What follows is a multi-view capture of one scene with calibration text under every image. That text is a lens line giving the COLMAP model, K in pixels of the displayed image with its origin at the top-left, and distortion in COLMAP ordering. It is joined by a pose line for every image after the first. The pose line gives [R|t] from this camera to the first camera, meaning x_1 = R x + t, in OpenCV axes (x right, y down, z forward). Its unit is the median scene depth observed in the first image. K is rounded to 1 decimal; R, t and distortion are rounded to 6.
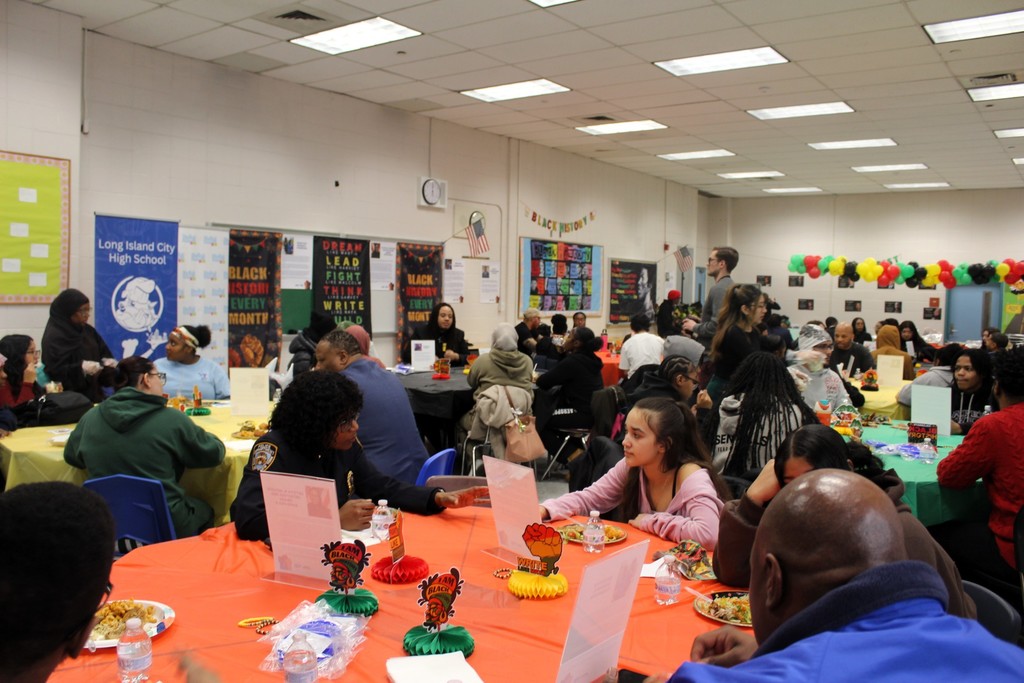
lens RADIAL K [[851.9, 0, 499.0], [0, 851.9, 339.5], [0, 0, 1]] dist [-0.165789, 0.151918]
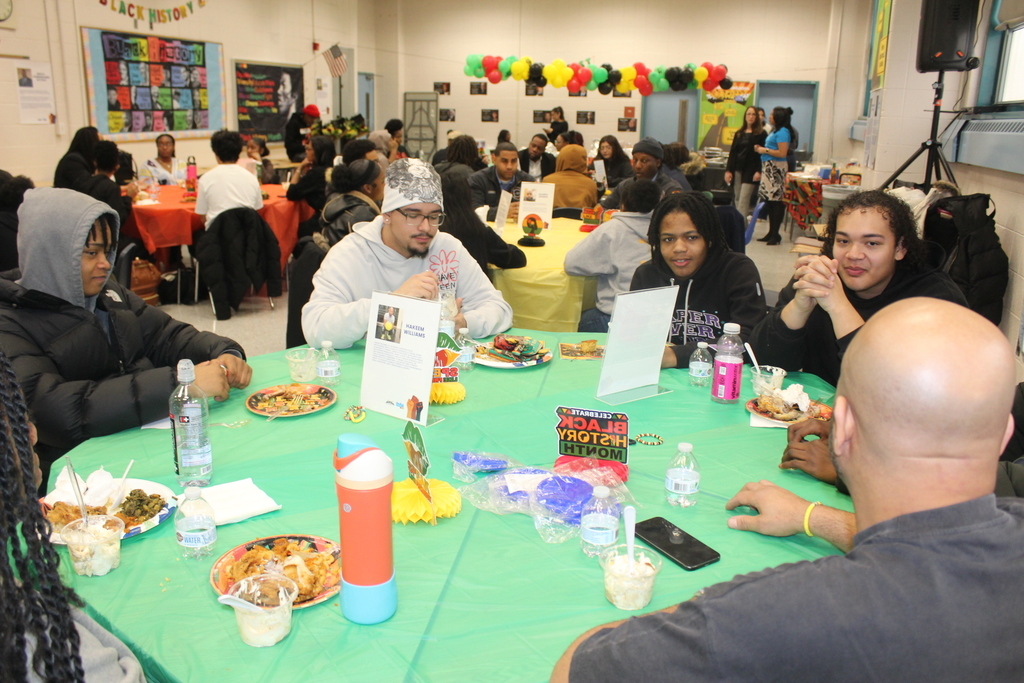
lens RADIAL K [[851.9, 0, 499.0], [0, 851.9, 339.5], [0, 0, 1]] dist [-0.165789, 0.151918]
pose [[0.943780, -0.092731, 0.317302, 0.095463], [0.023346, 0.976150, 0.215840, -0.004759], [-0.329749, -0.196297, 0.923435, 0.178783]]
